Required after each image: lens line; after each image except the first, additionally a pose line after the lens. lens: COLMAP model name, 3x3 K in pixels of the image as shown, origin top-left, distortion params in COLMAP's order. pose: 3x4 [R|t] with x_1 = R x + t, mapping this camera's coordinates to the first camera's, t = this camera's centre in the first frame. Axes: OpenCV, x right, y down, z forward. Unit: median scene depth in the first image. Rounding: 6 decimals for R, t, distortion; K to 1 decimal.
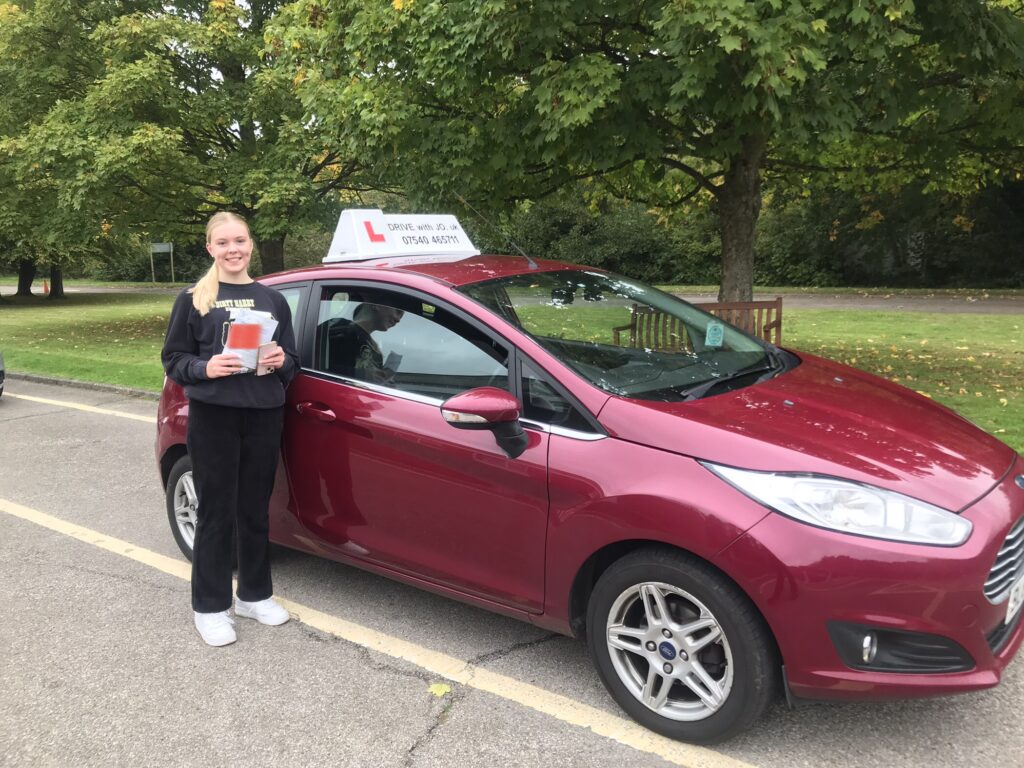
lens RADIAL K [[838.0, 0, 514.9], [0, 838.0, 381.2], [0, 0, 1]] dist [0.053918, -0.058362]
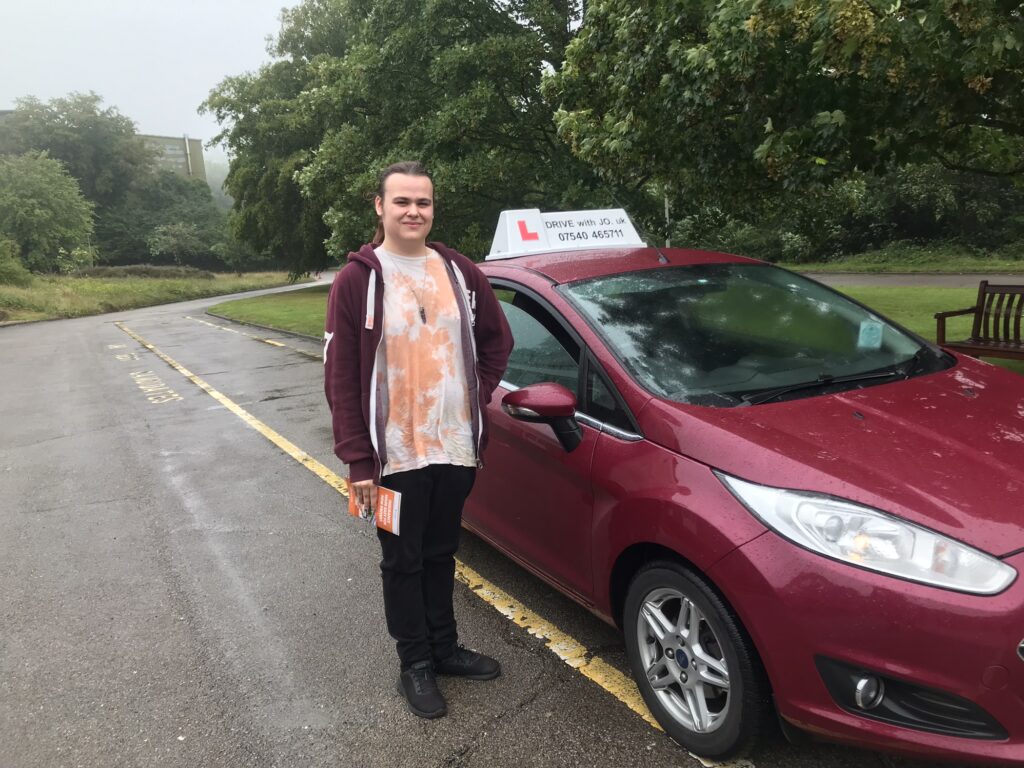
lens RADIAL K [[838.0, 0, 496.0], [0, 838.0, 392.0], [0, 0, 1]] dist [0.053918, -0.058362]
pose [[0.904263, 0.047882, -0.424283, 0.354546], [-0.032769, 0.998544, 0.042852, -0.024278], [0.425717, -0.024846, 0.904515, 0.020091]]
